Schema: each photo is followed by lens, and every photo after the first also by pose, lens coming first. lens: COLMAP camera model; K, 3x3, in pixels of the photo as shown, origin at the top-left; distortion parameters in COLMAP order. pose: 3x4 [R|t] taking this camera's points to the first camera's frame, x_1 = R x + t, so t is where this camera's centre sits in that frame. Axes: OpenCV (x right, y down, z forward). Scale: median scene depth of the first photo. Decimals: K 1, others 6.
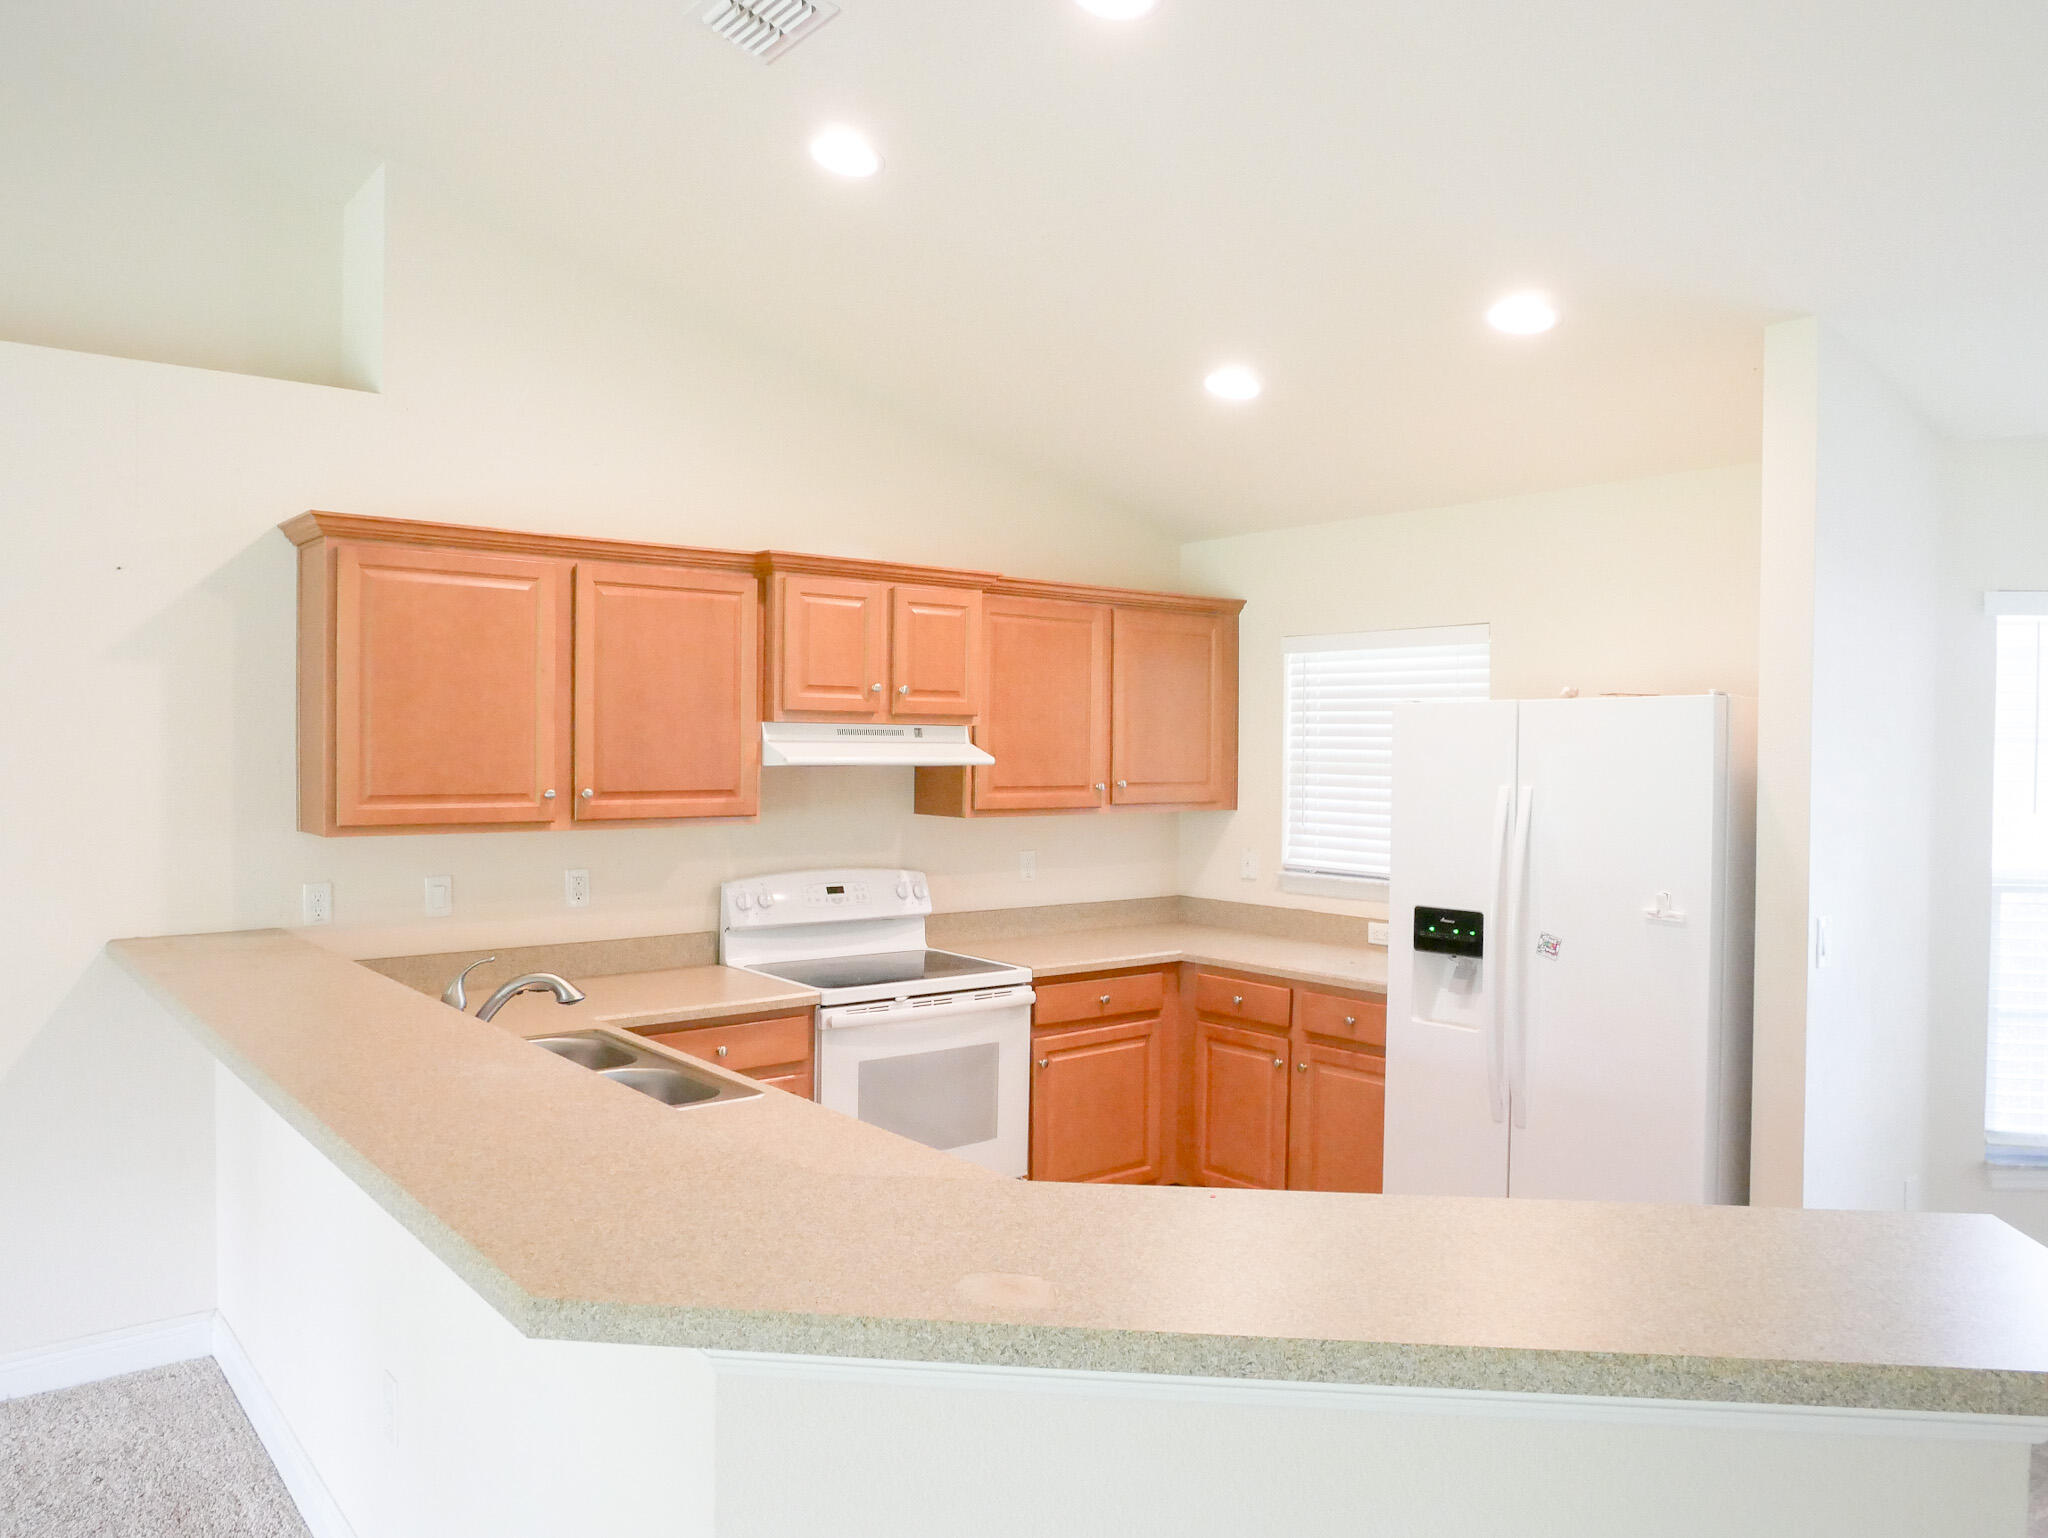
lens RADIAL K [[1457.2, 0, 1001.9], [0, 1457.2, 773.8], [0, 0, 1]] dist [-0.052886, 0.024511]
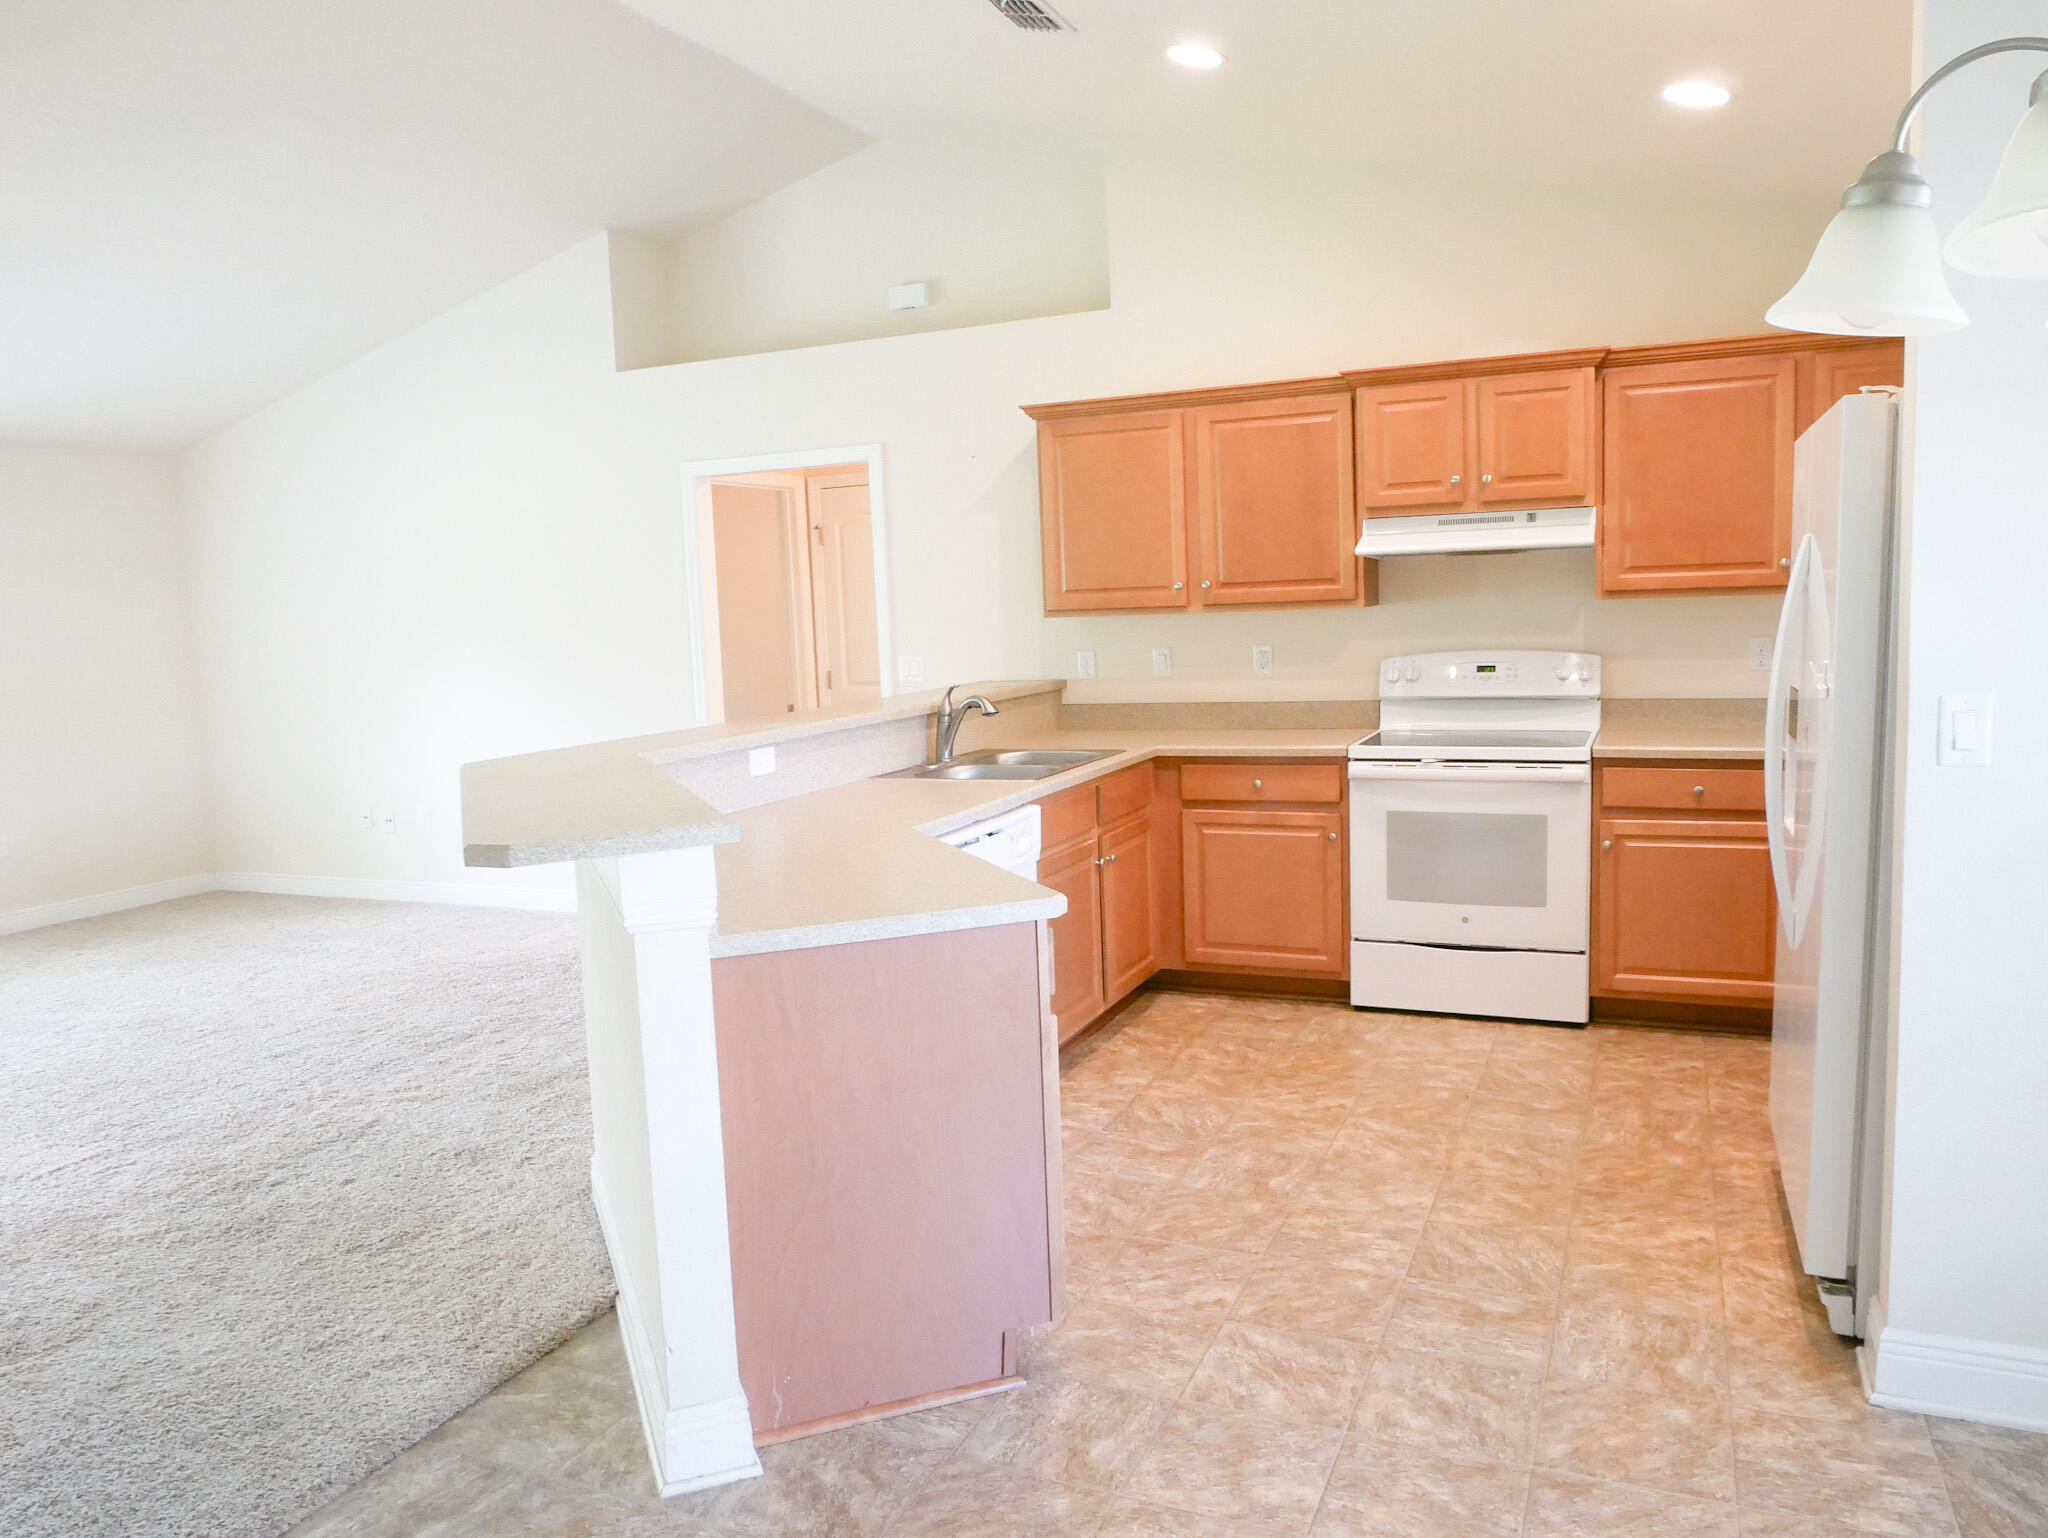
lens RADIAL K [[1457.2, 0, 1009.4], [0, 1457.2, 771.5], [0, 0, 1]] dist [-0.052886, 0.024511]
pose [[0.461377, 0.077081, -0.883849, 0.719436], [0.027068, 0.994532, 0.100863, 0.039111], [0.886791, -0.070460, 0.456768, 0.191804]]
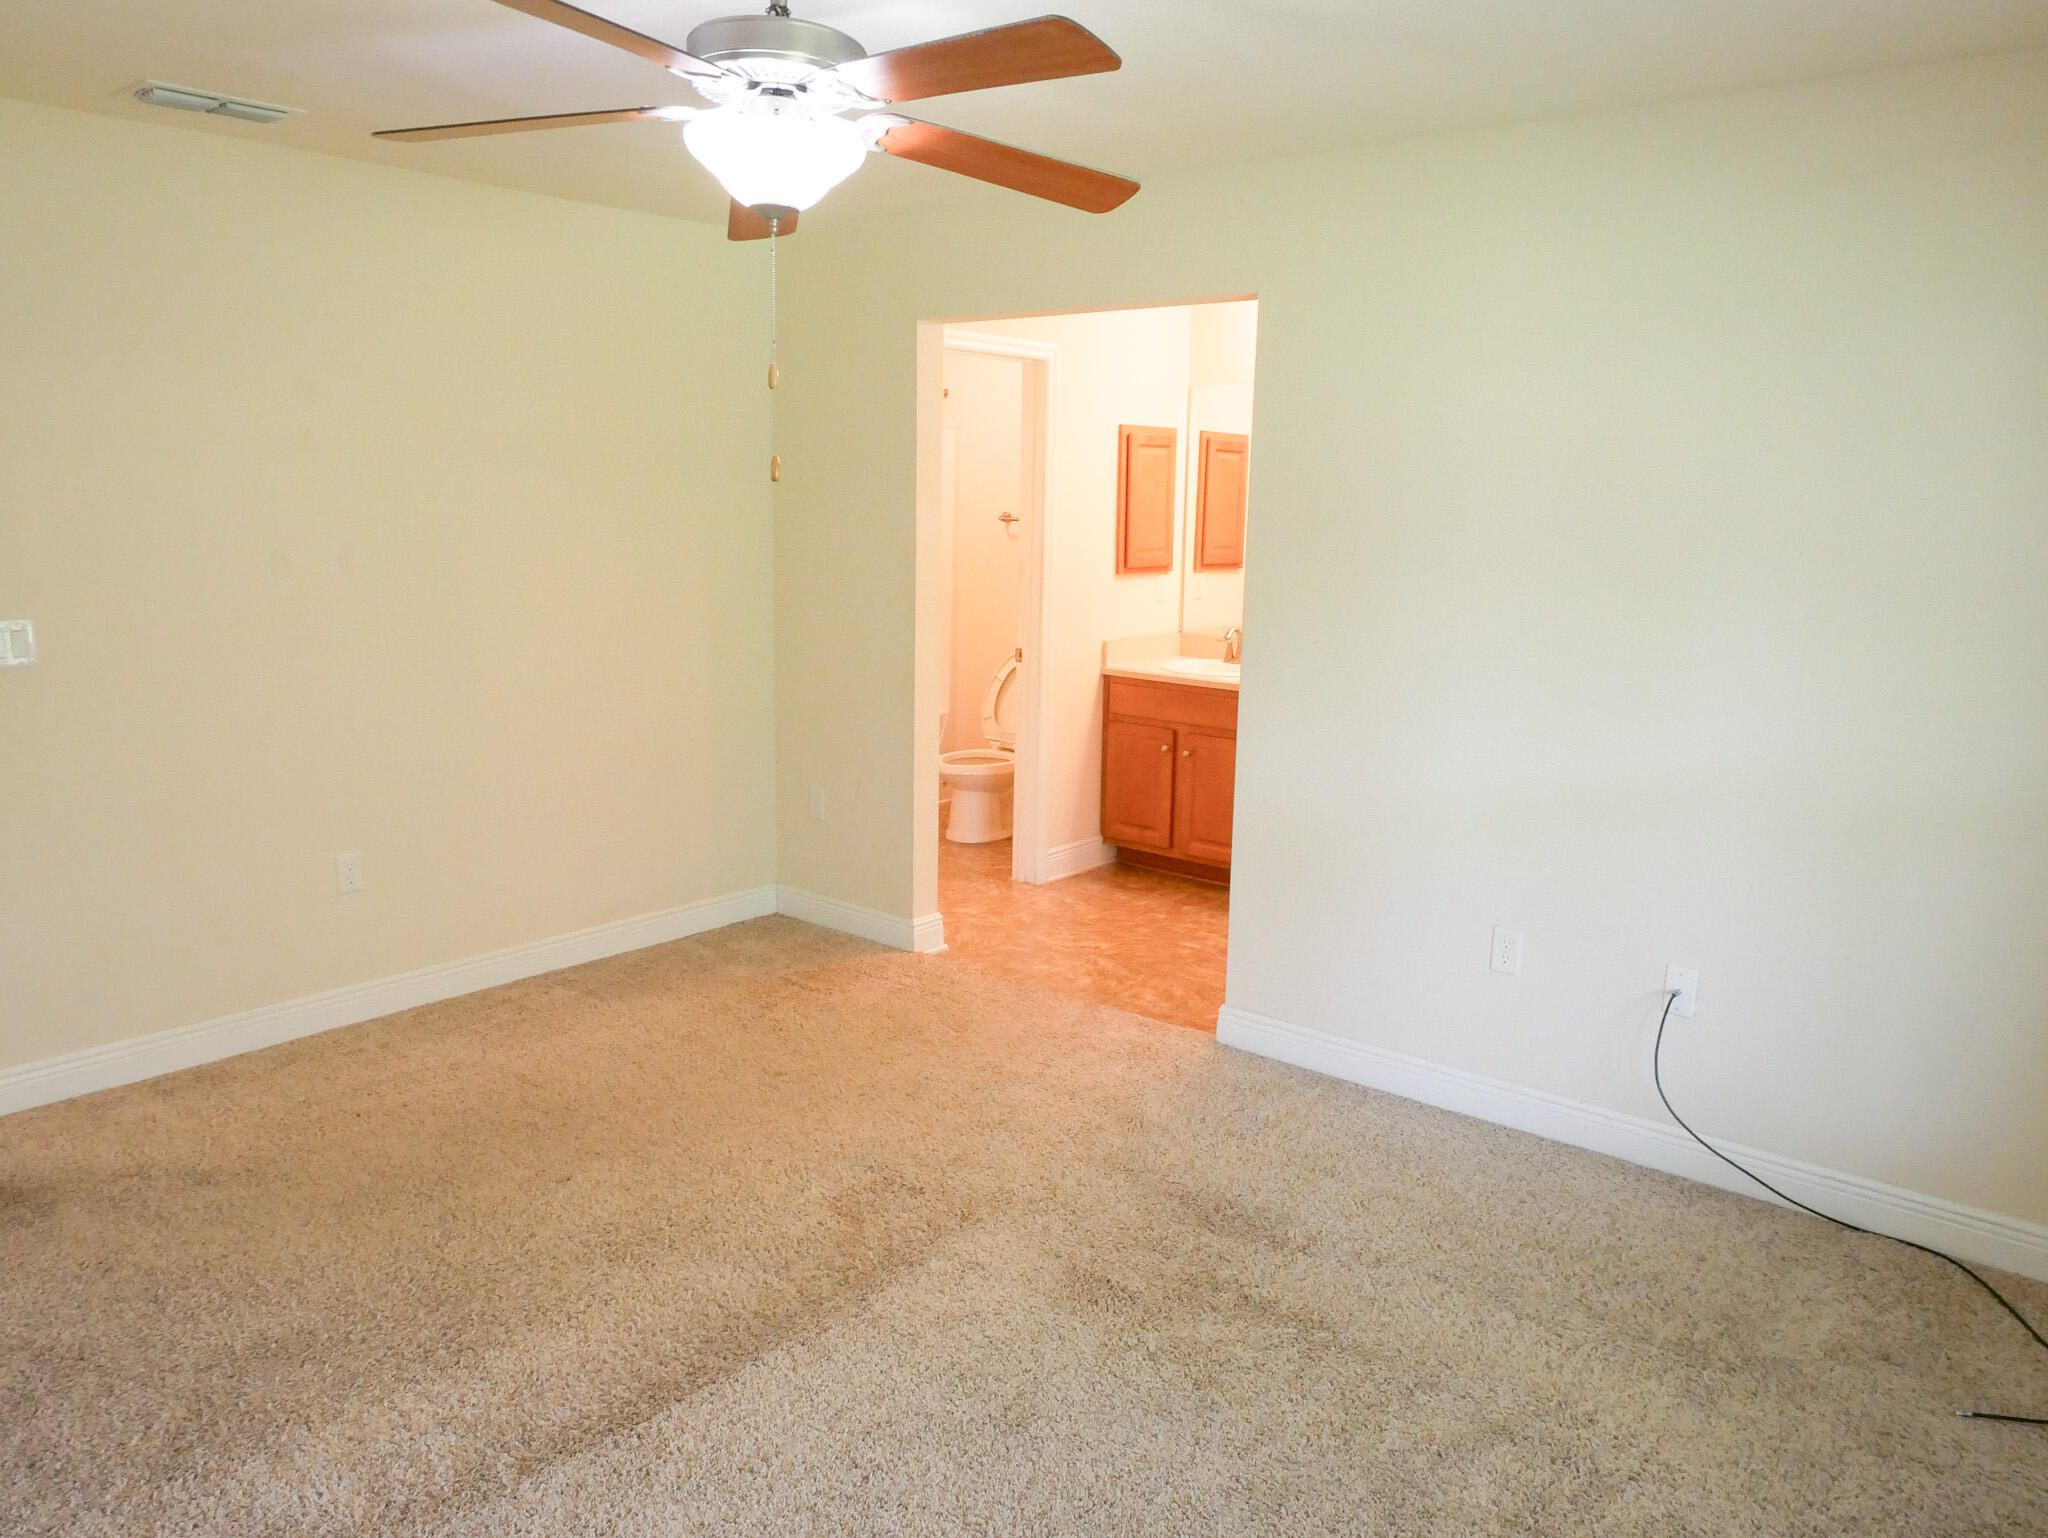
lens RADIAL K [[1457.2, 0, 1014.4], [0, 1457.2, 768.8], [0, 0, 1]] dist [-0.052886, 0.024511]
pose [[0.205254, 0.176581, -0.962647, 1.255789], [-0.031949, 0.984274, 0.173736, 0.014964], [0.978187, -0.004905, 0.207668, 0.260983]]
